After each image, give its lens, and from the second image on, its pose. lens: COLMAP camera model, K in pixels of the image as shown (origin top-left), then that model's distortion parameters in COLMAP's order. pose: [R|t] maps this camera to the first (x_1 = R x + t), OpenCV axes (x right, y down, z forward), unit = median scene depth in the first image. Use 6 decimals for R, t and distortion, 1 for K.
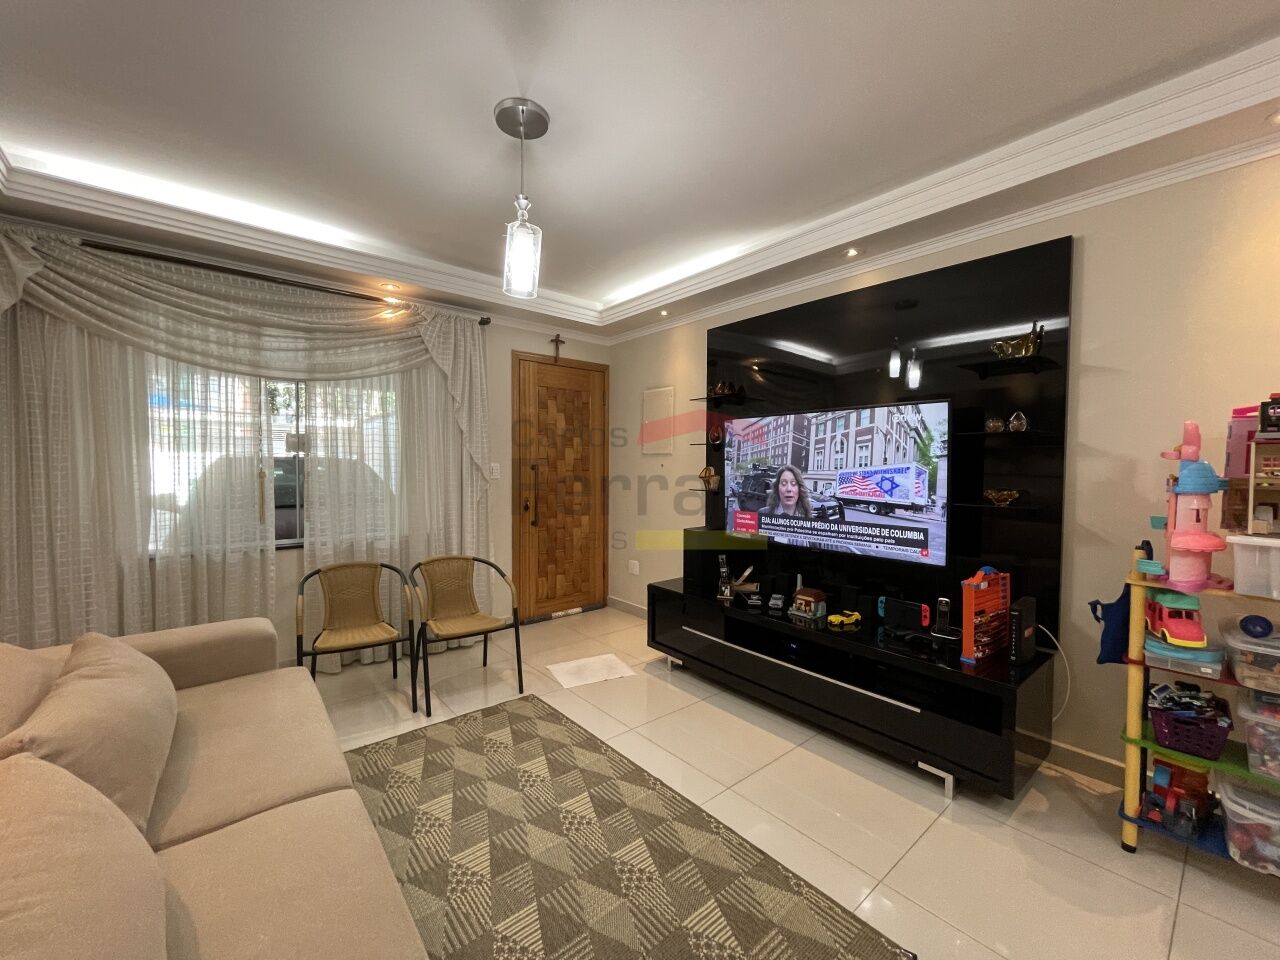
lens RADIAL K [[517.5, 0, 636.6], [0, 517.5, 483.4], [0, 0, 1]] dist [-0.003773, -0.000783]
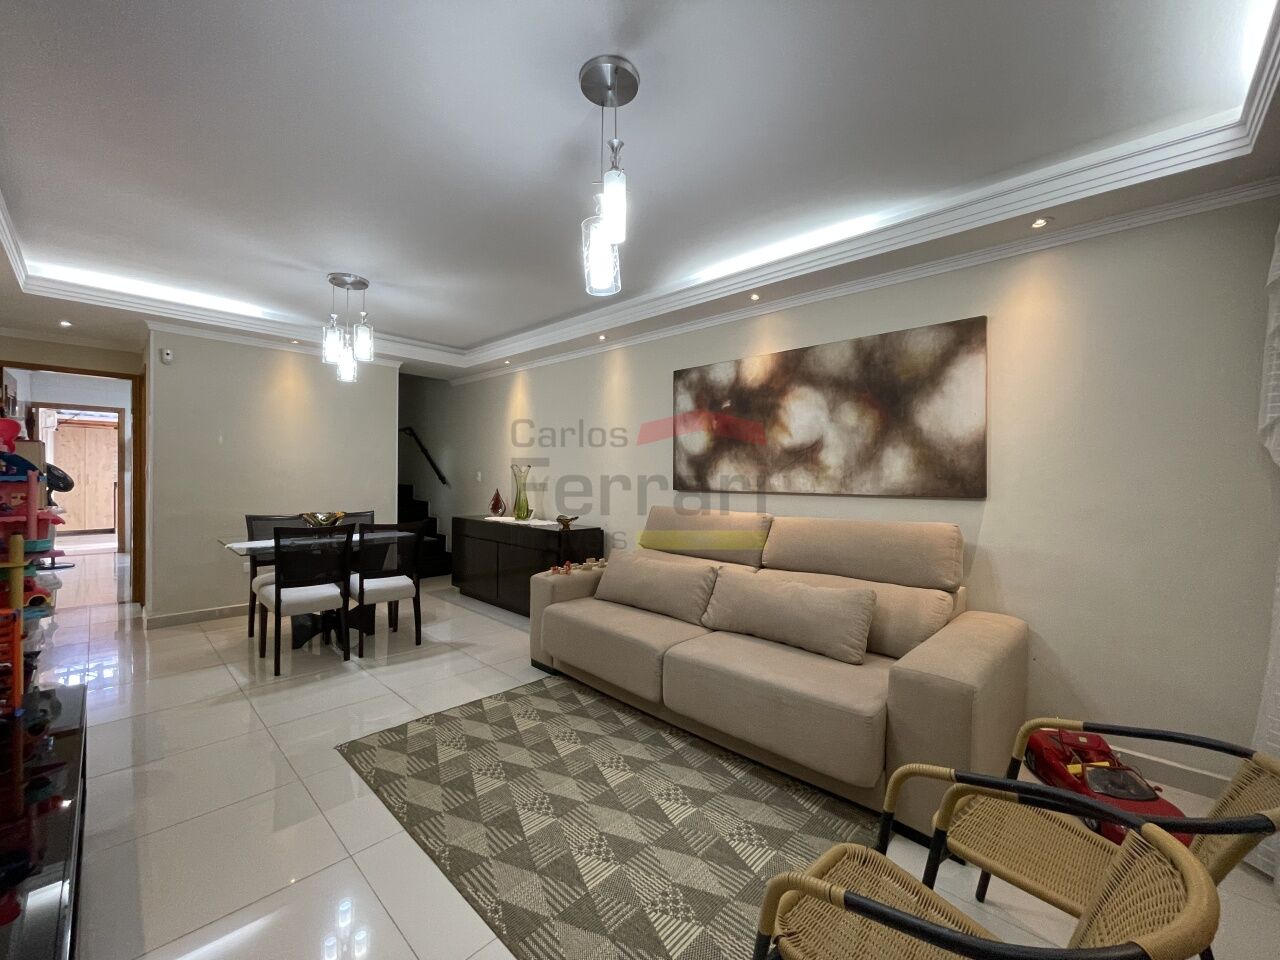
lens RADIAL K [[517.5, 0, 637.2], [0, 517.5, 482.4], [0, 0, 1]] dist [-0.003773, -0.000783]
pose [[-0.993769, -0.017282, -0.110108, -0.122514], [-0.022189, 0.998807, 0.043497, -0.035355], [0.109225, 0.045670, -0.992967, 1.294218]]
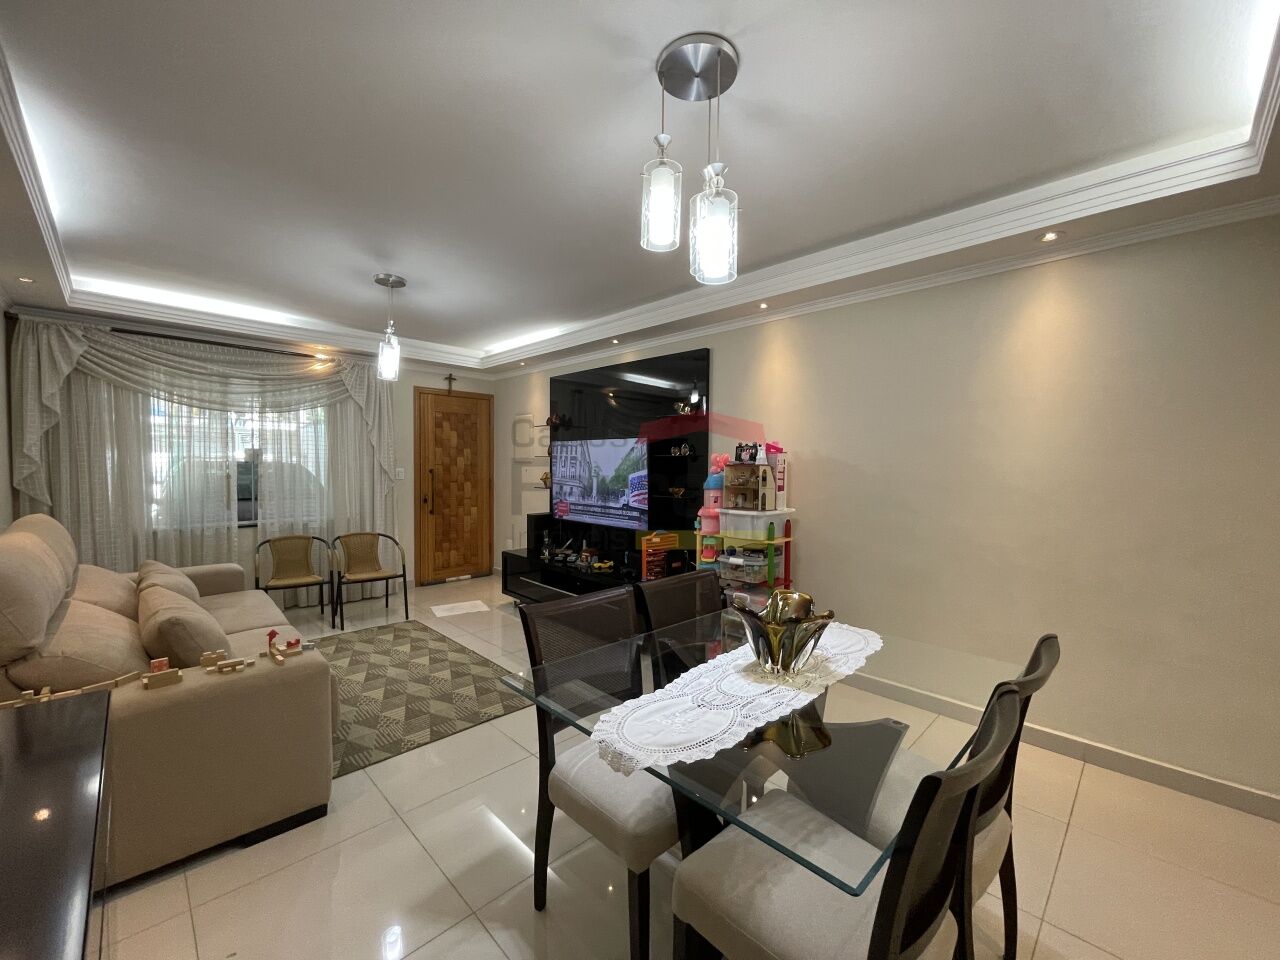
lens RADIAL K [[517.5, 0, 637.5], [0, 517.5, 482.3], [0, 0, 1]] dist [-0.003773, -0.000783]
pose [[0.996591, 0.002230, 0.082470, 0.328997], [-0.002304, 0.999997, 0.000801, -0.005070], [-0.082468, -0.000988, 0.996593, -0.584107]]
